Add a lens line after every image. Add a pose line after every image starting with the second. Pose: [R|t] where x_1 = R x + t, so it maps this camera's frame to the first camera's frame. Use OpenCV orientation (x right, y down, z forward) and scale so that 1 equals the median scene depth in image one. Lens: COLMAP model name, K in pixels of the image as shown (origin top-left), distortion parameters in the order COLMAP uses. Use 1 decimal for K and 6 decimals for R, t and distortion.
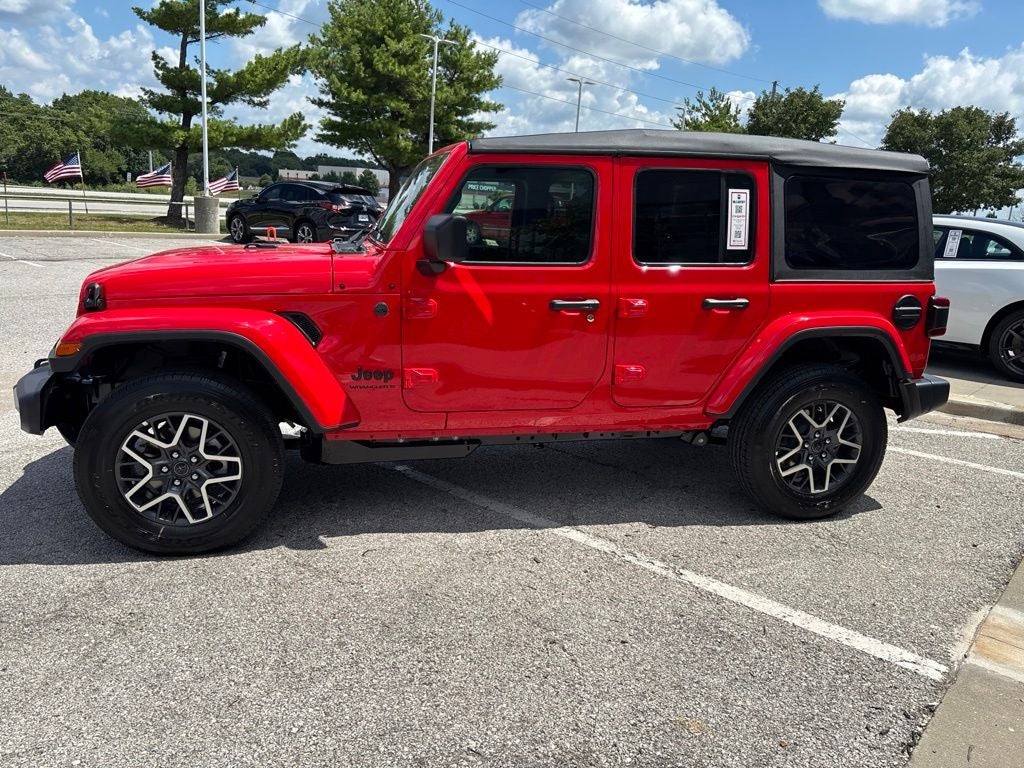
lens RADIAL K [[776.7, 0, 510.9], [0, 776.7, 389.4], [0, 0, 1]] dist [0.050006, -0.063051]
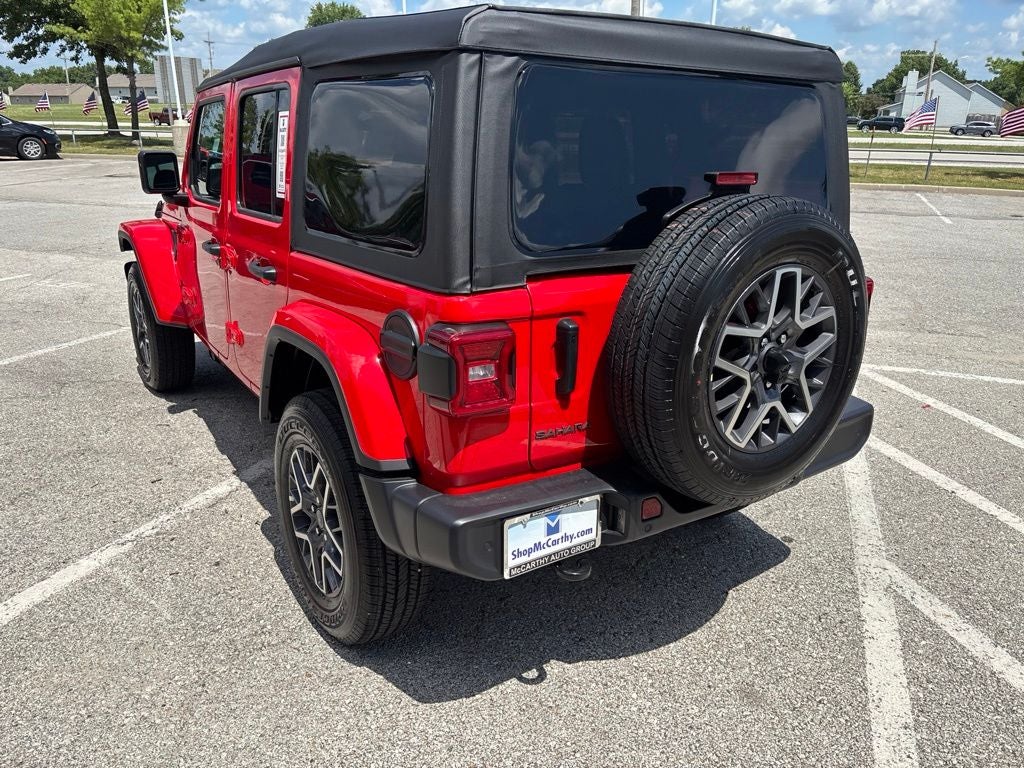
lens RADIAL K [[776.7, 0, 506.0], [0, 776.7, 389.0], [0, 0, 1]] dist [0.050006, -0.063051]
pose [[0.346056, 0.257807, -0.902098, 1.038393], [-0.211058, 0.958252, 0.192891, -0.191031], [0.914166, 0.123644, 0.386021, 0.924453]]
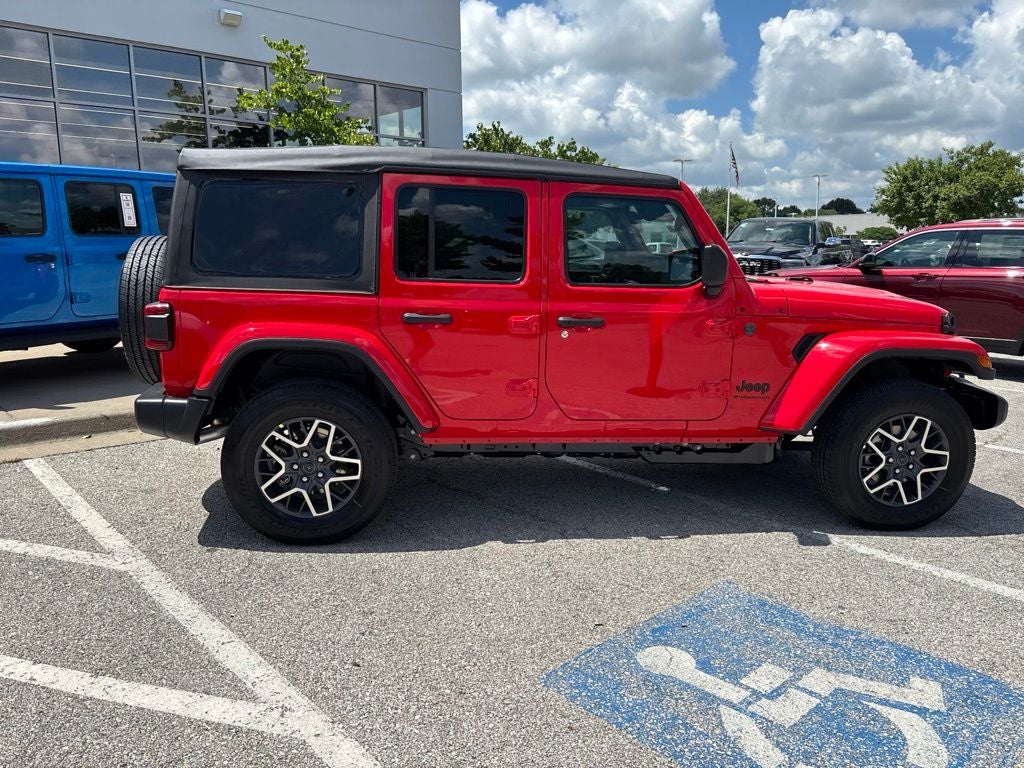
lens RADIAL K [[776.7, 0, 506.4], [0, 776.7, 387.7], [0, 0, 1]] dist [0.050006, -0.063051]
pose [[-0.991339, -0.082238, 0.102392, -0.033453], [-0.032339, 0.908520, 0.416588, -0.535390], [-0.127284, 0.409669, -0.903311, 2.309766]]
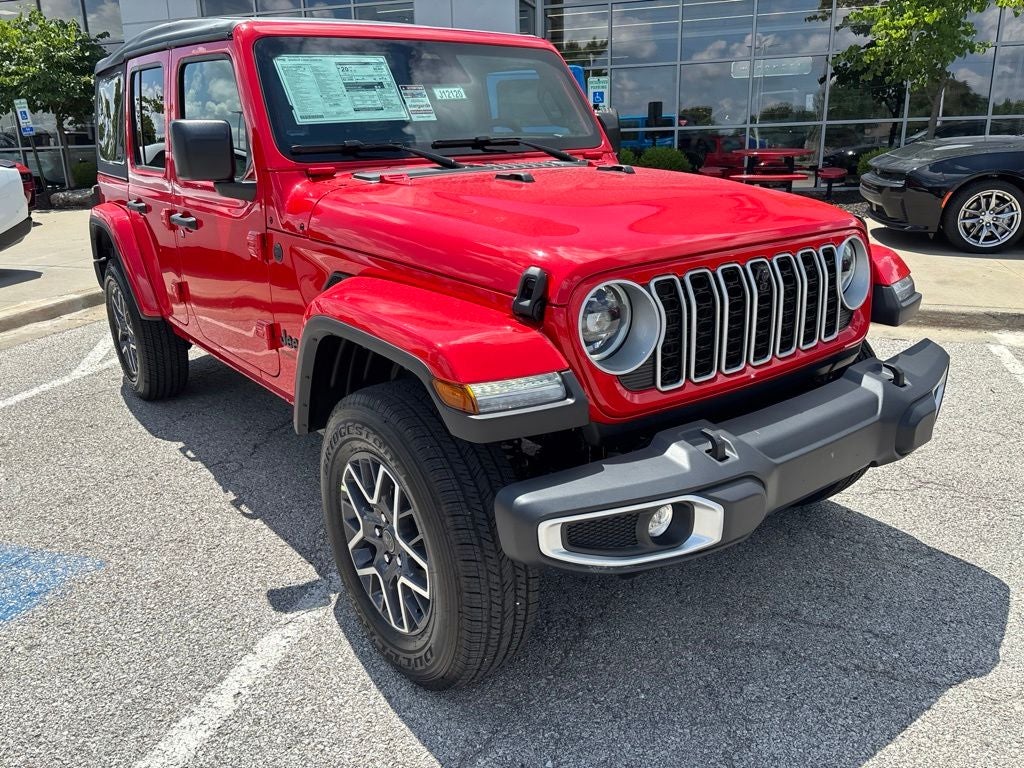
lens RADIAL K [[776.7, 0, 508.3], [0, 776.7, 385.8], [0, 0, 1]] dist [0.050006, -0.063051]
pose [[-0.398491, -0.317710, 0.860387, -0.941630], [0.220668, 0.877319, 0.426166, -0.326174], [-0.890231, 0.359683, -0.279496, 1.349318]]
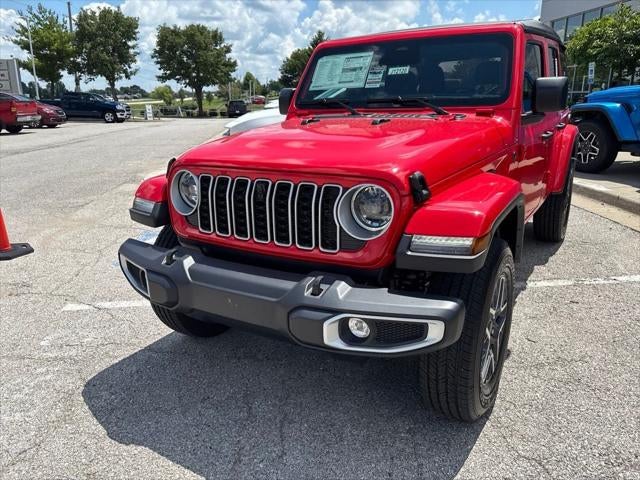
lens RADIAL K [[485.5, 0, 313.1], [0, 485.5, 239.6], [0, 0, 1]] dist [0.050006, -0.063051]
pose [[0.705658, -0.258088, 0.659877, -0.866119], [0.211335, 0.965577, 0.151655, -0.144754], [-0.676302, 0.032439, 0.735910, 0.577919]]
